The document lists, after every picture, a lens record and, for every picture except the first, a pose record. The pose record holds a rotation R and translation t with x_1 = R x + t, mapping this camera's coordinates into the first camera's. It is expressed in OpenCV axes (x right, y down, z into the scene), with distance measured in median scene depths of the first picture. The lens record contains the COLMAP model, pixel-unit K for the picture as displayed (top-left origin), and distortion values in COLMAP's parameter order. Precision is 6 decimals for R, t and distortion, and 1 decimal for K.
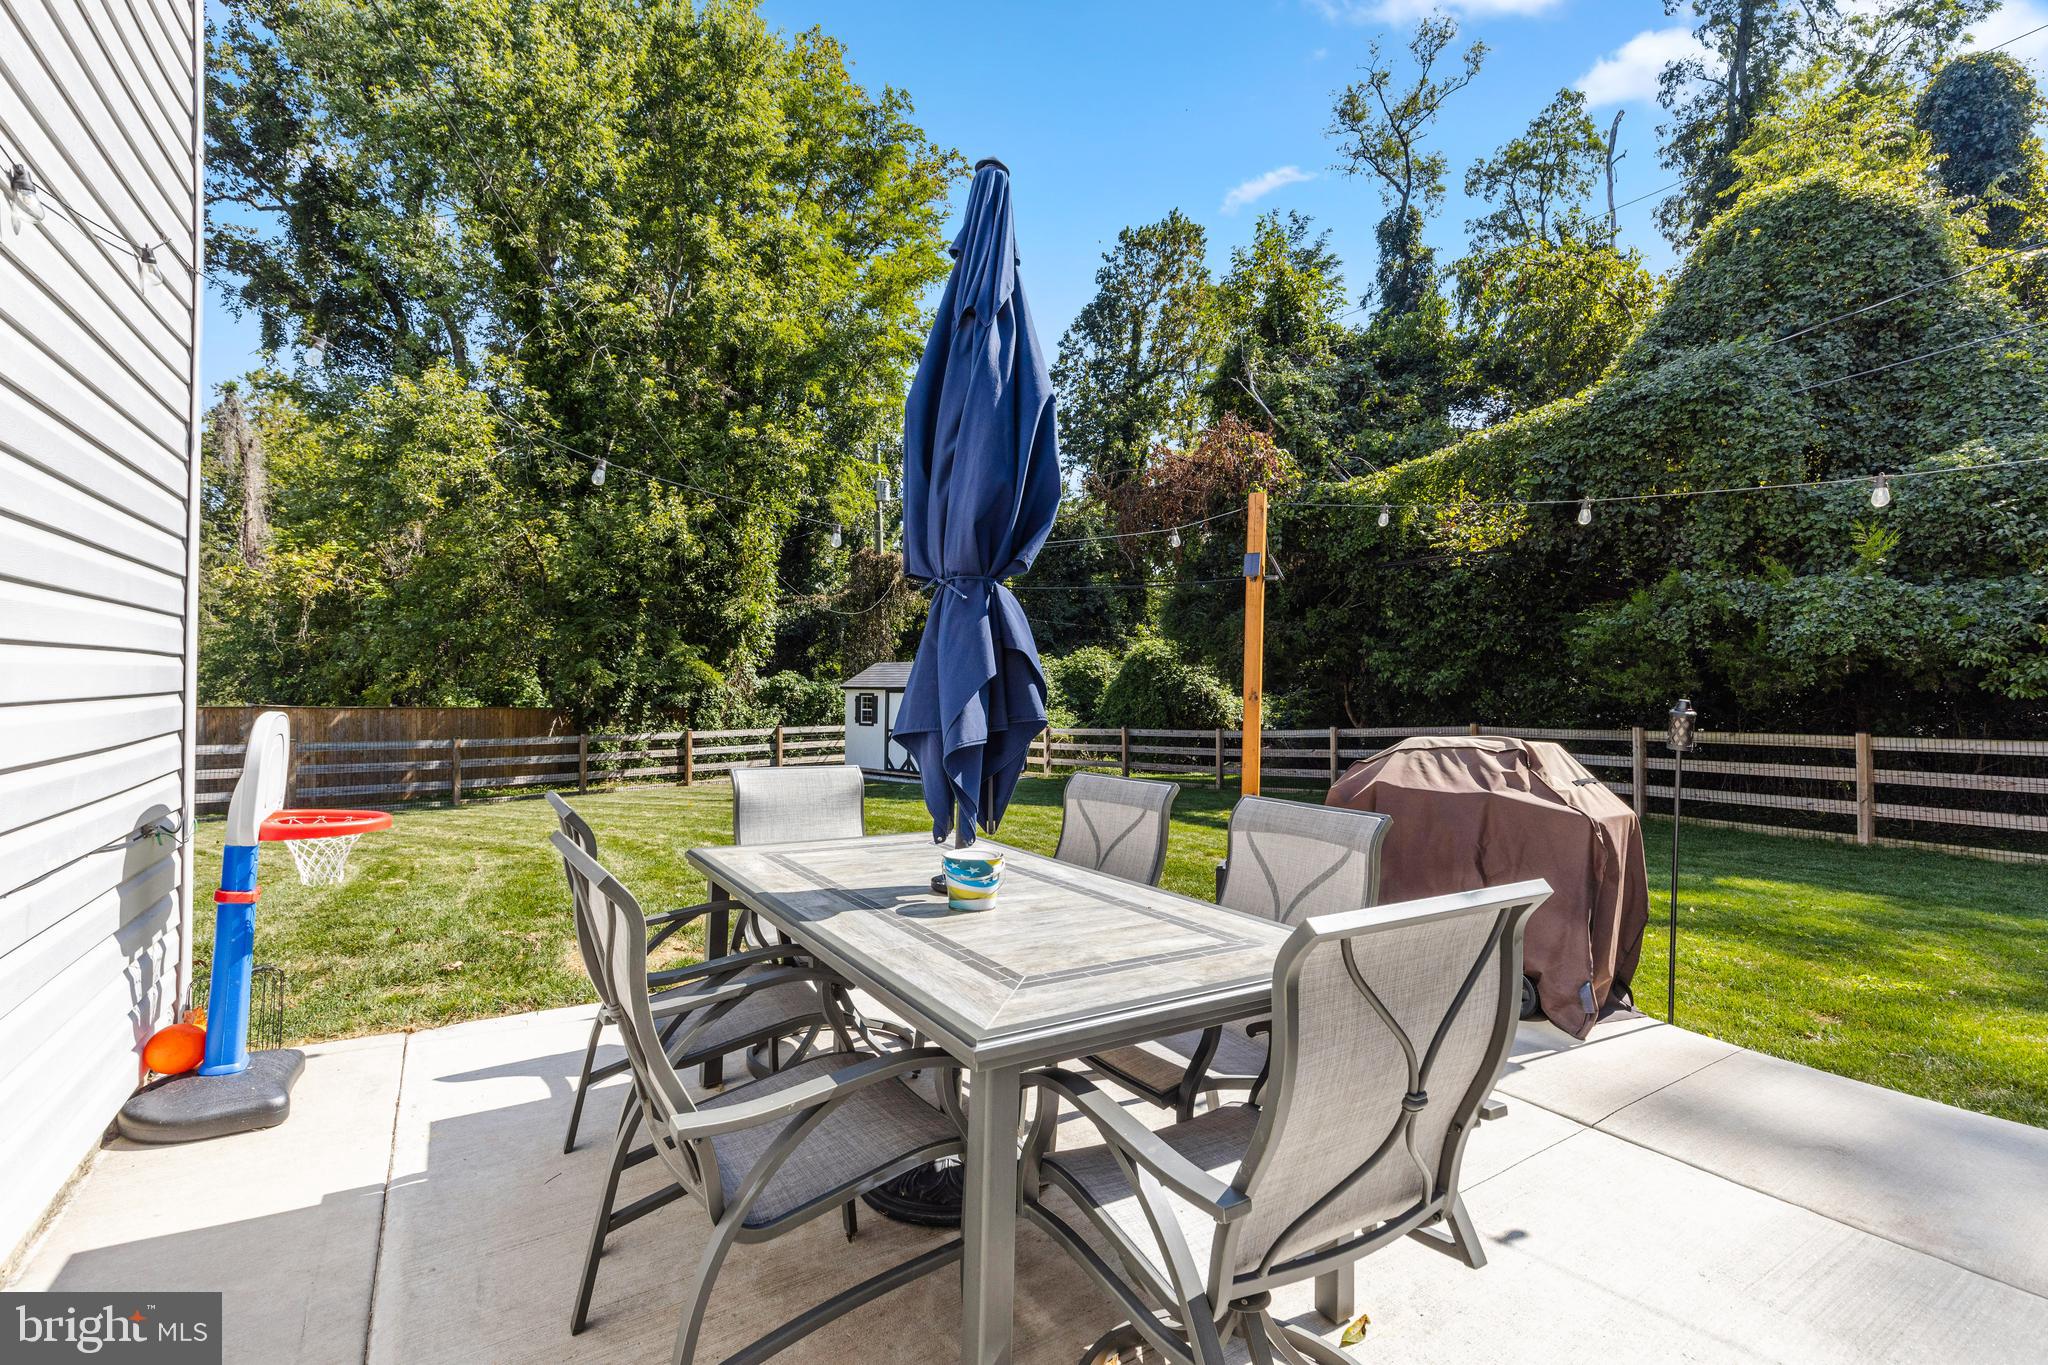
lens RADIAL K [[918.0, 0, 1031.7], [0, 918.0, 674.2], [0, 0, 1]] dist [-0.000789, 0.000189]
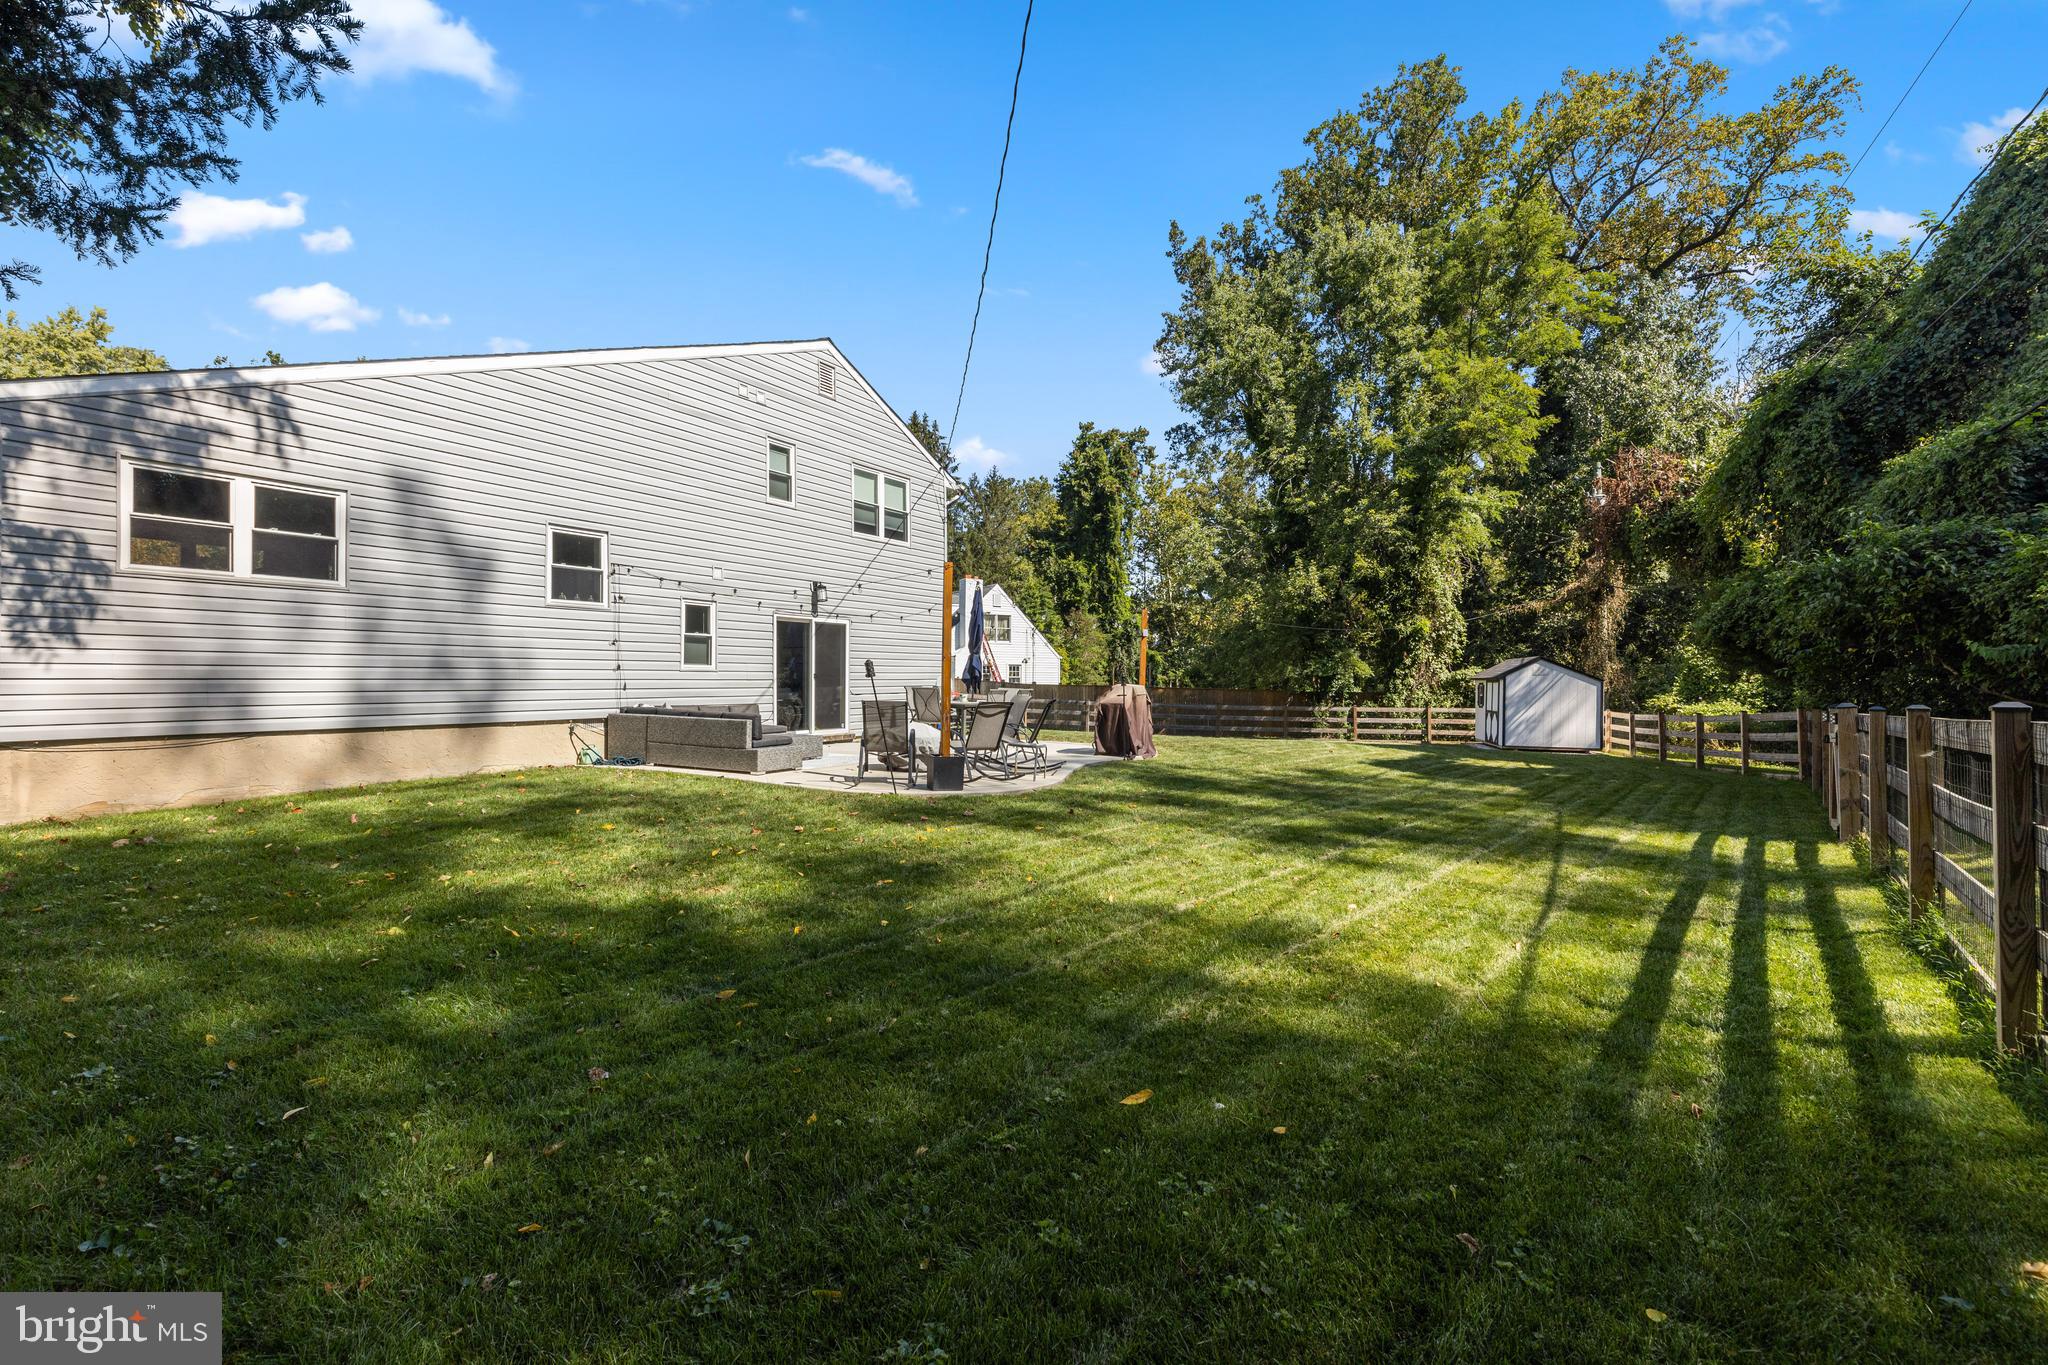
lens RADIAL K [[927.8, 0, 1016.5], [0, 927.8, 676.3], [0, 0, 1]] dist [0.004624, 0.000312]
pose [[0.459514, -0.004760, -0.888158, 0.709406], [0.008139, 0.999966, -0.001148, 0.007523], [0.888133, -0.006701, 0.459537, -0.217519]]
